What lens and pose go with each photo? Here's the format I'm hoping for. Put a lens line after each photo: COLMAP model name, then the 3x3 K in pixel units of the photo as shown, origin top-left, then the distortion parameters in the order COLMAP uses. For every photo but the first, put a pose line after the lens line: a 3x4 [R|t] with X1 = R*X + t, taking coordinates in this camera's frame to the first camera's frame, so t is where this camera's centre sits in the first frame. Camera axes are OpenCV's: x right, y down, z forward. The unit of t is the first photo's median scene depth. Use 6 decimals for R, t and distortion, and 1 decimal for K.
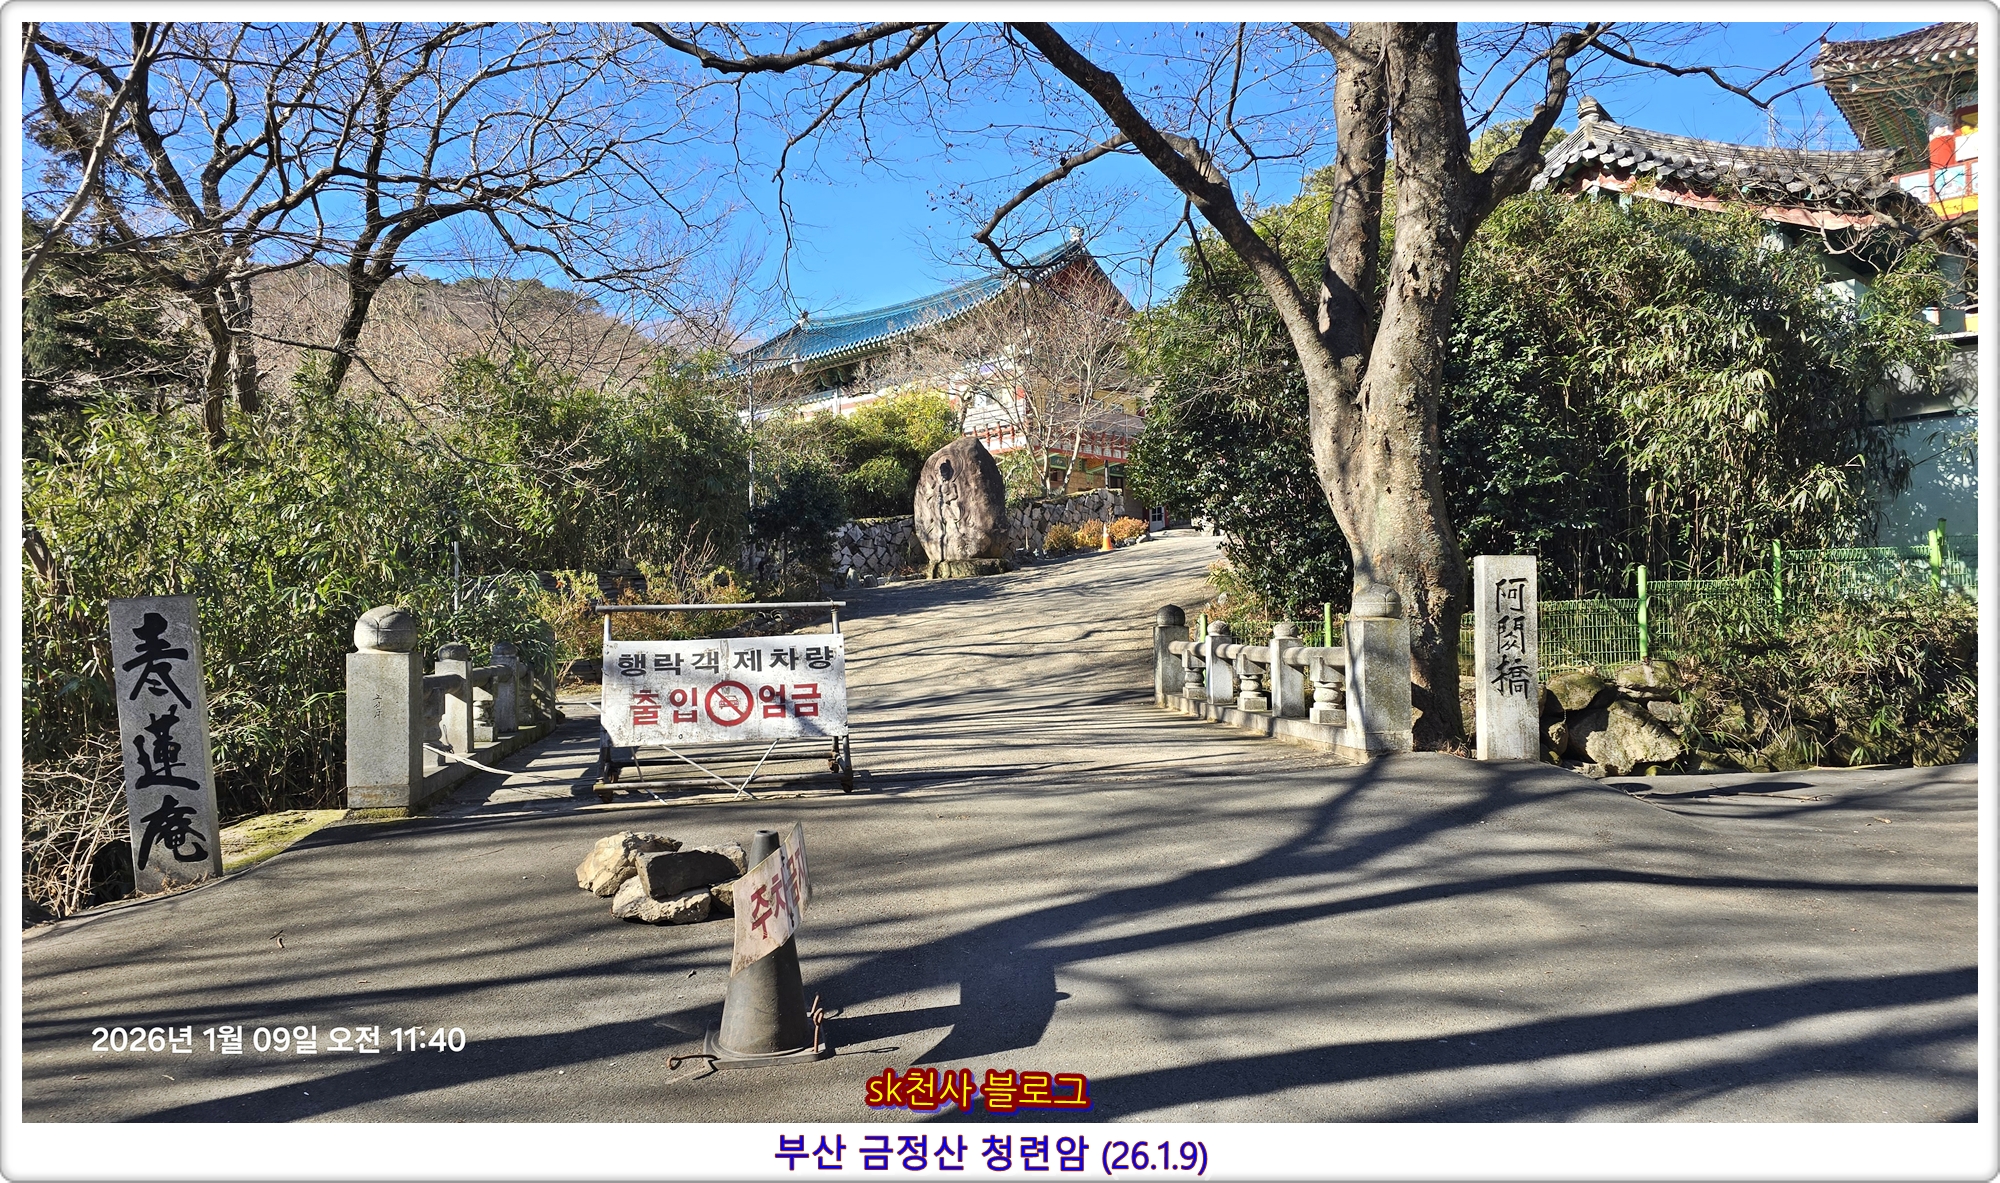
lens RADIAL K [[1305.5, 0, 1001.4], [0, 1305.5, 590.0], [0, 0, 1]] dist [0.072136, -0.050425]
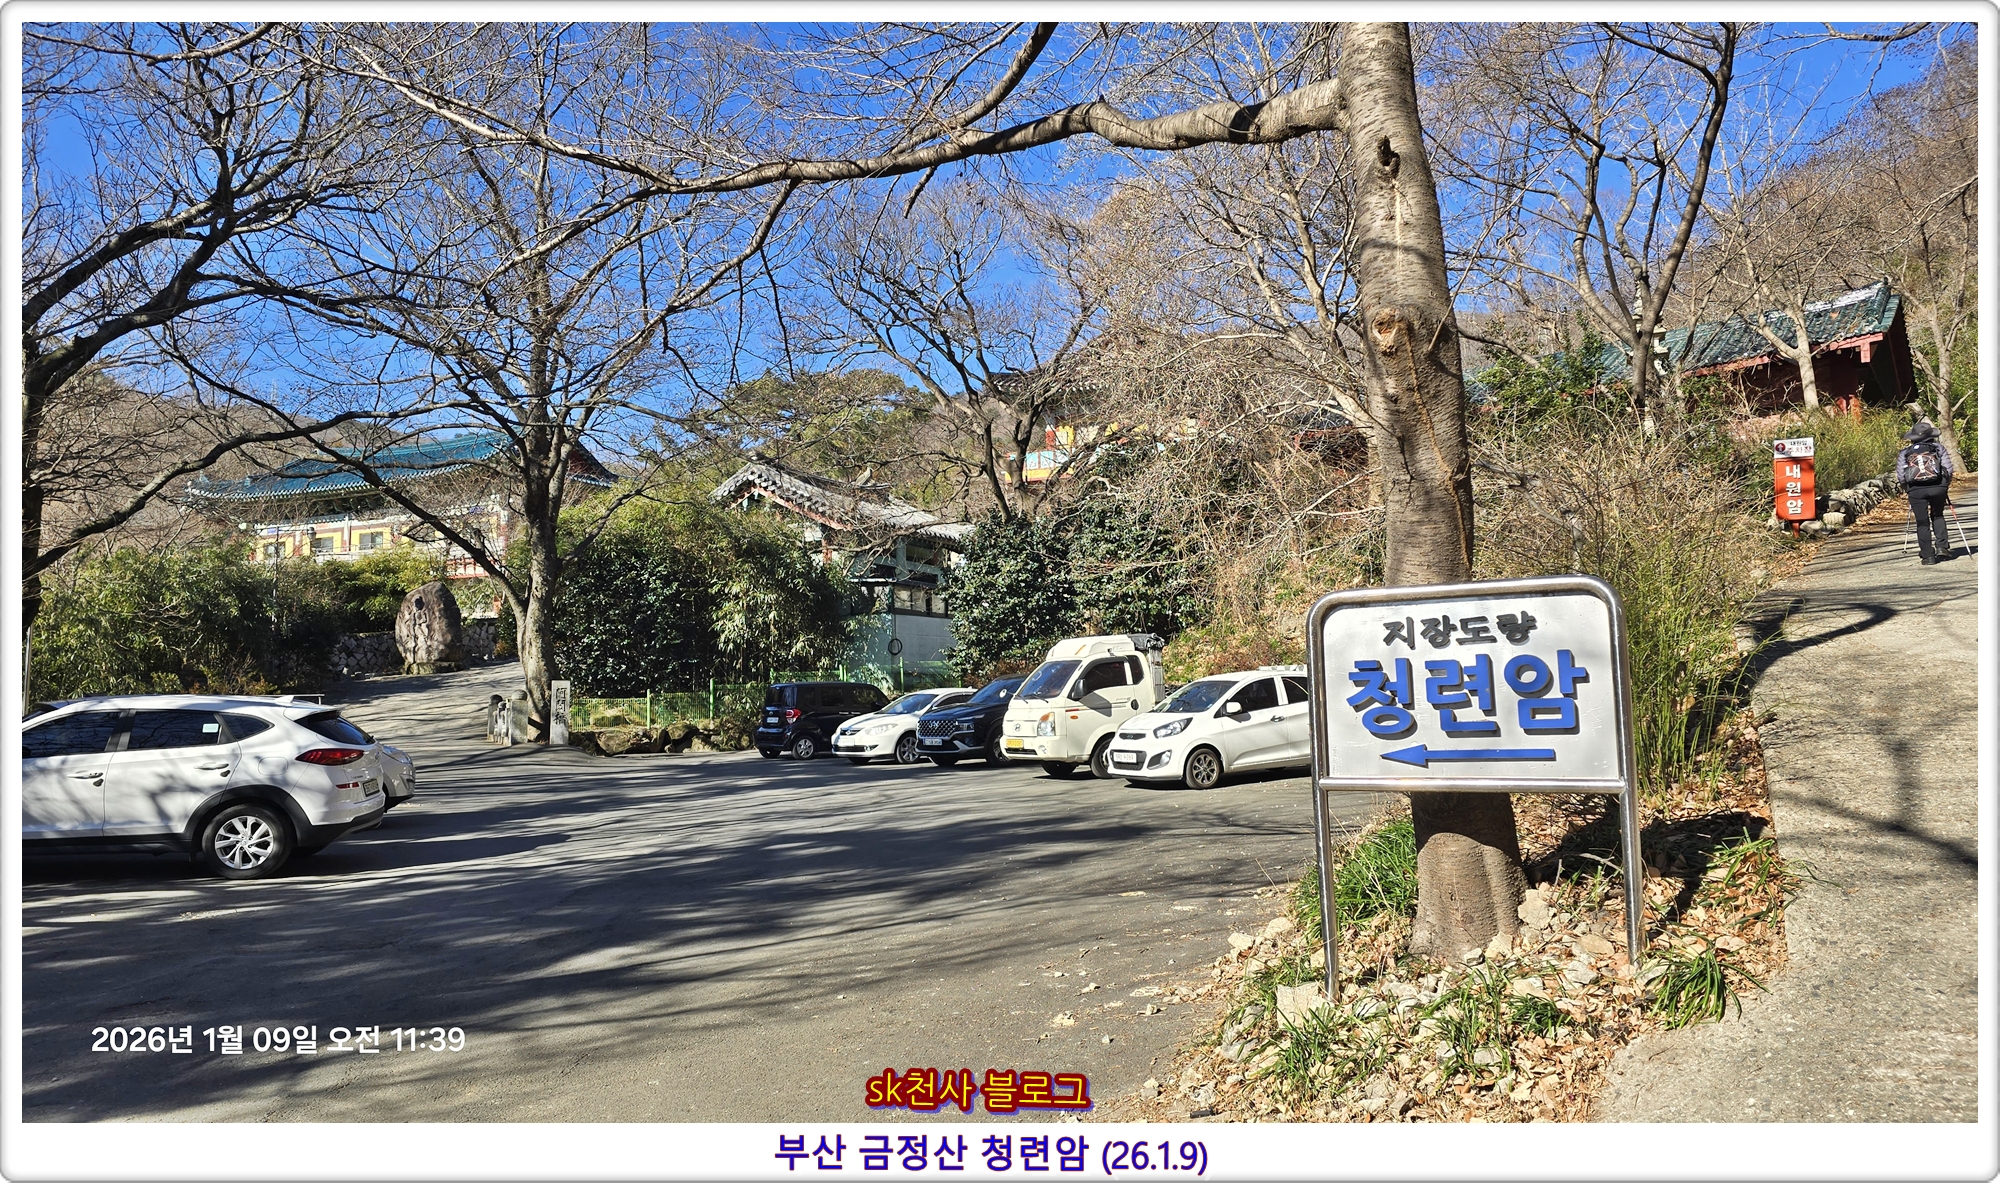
lens RADIAL K [[1305.5, 0, 996.2], [0, 1305.5, 602.3], [0, 0, 1]] dist [0.072136, -0.050425]
pose [[0.946809, 0.027882, 0.320585, 0.104345], [-0.010505, 0.998386, -0.055808, -0.014309], [-0.321624, 0.049472, 0.945574, -0.695835]]
